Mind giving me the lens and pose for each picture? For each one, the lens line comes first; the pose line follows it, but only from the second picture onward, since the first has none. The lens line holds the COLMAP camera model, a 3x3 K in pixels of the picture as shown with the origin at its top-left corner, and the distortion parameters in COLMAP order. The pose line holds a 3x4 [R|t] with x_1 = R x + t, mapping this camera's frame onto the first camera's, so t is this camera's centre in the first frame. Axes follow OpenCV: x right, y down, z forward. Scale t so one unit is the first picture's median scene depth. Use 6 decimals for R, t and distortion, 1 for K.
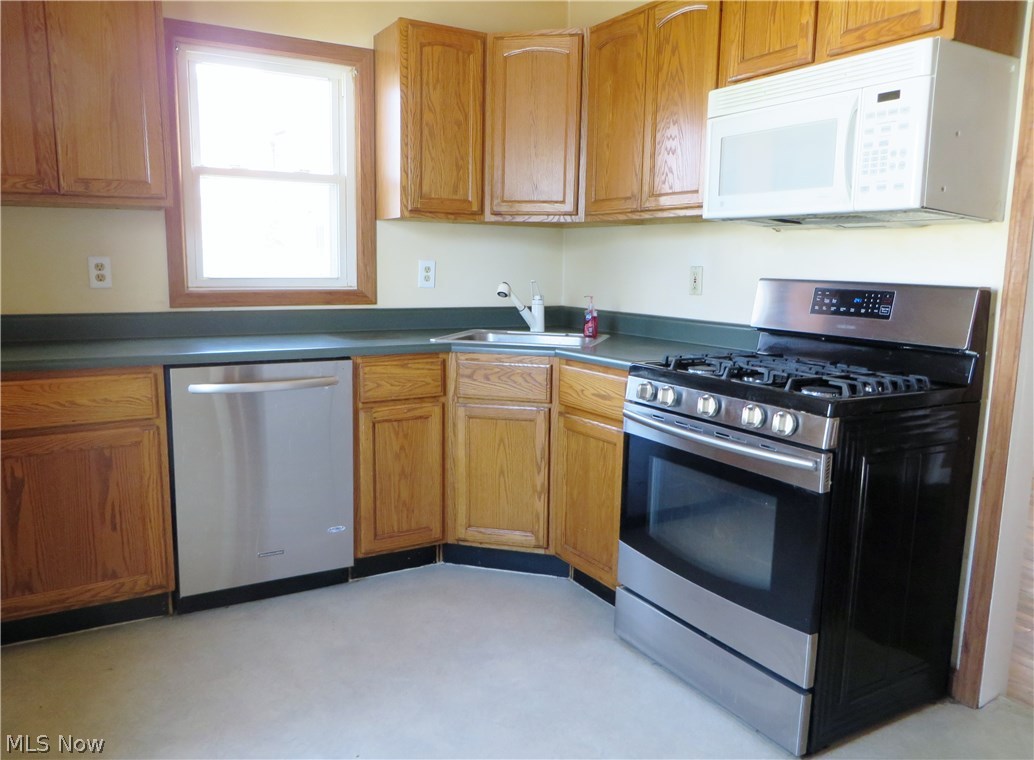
lens RADIAL K [[790.1, 0, 531.2], [0, 790.1, 368.2], [0, 0, 1]] dist [-0.006799, 0.003555]
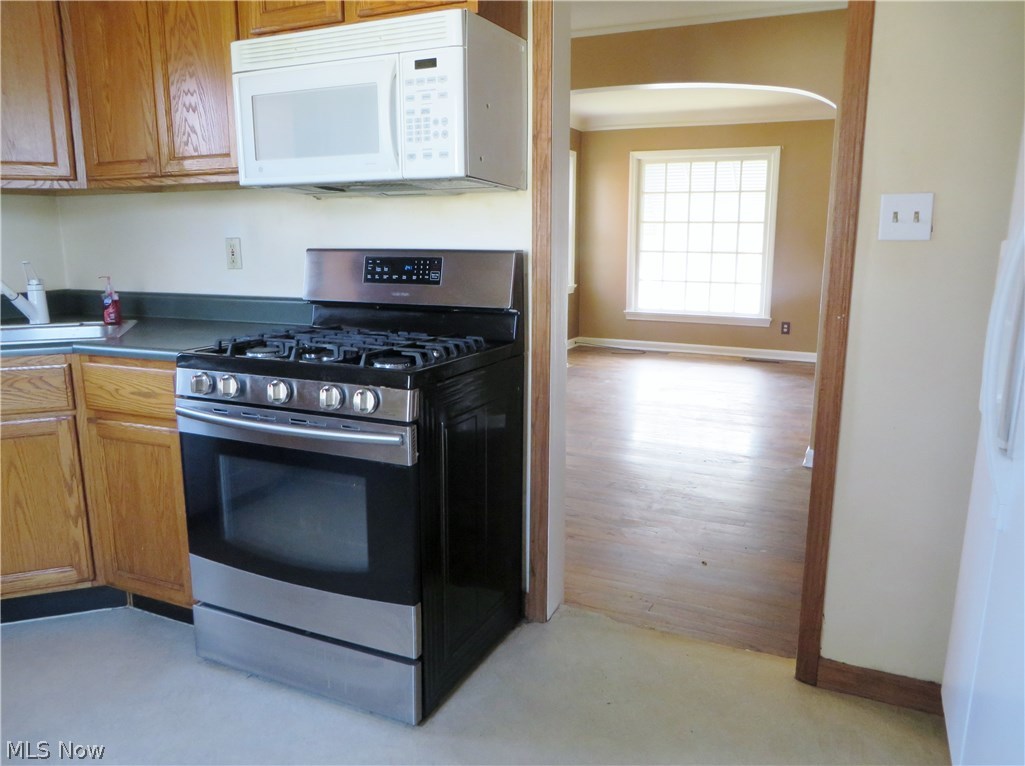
lens RADIAL K [[763.5, 0, 515.3], [0, 763.5, 374.3], [0, 0, 1]] dist [-0.014641, 0.006094]
pose [[0.832108, -0.125200, 0.540297, -0.020722], [0.095057, 0.991967, 0.083466, -0.018137], [-0.546406, -0.018094, 0.837325, 0.095400]]
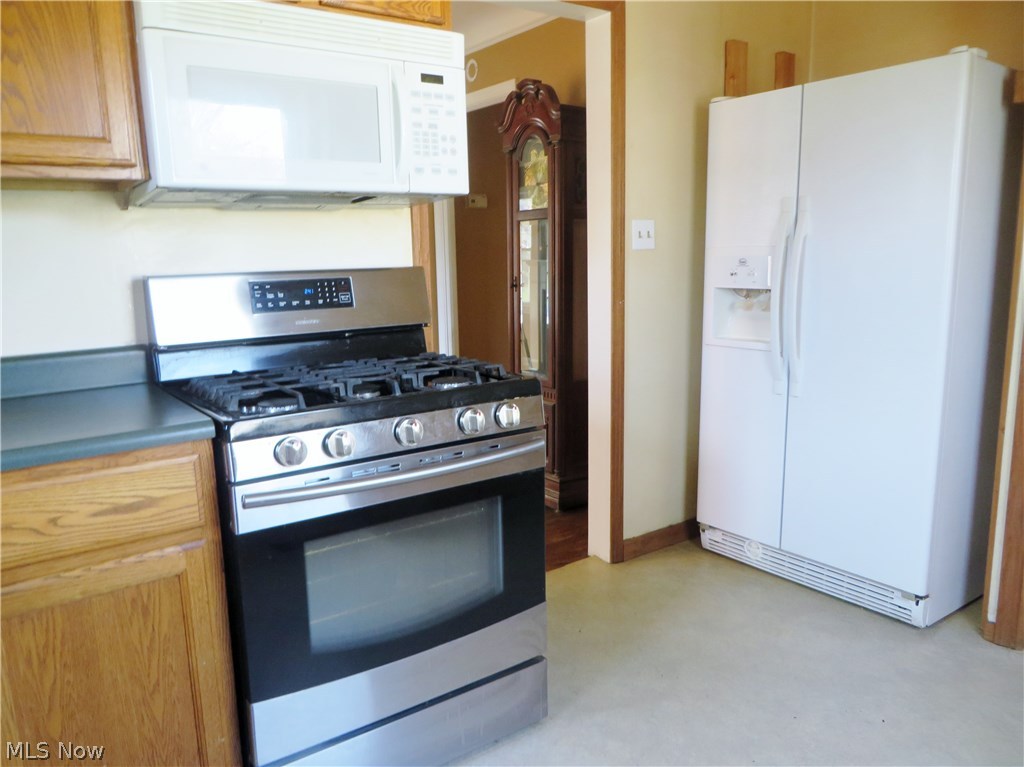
lens RADIAL K [[762.8, 0, 514.8], [0, 762.8, 374.8], [0, 0, 1]] dist [-0.014641, 0.006094]
pose [[-0.066348, -0.183847, 0.980713, -0.459631], [0.152977, 0.969384, 0.192072, -0.122459], [-0.986000, 0.162770, -0.036193, 0.805799]]
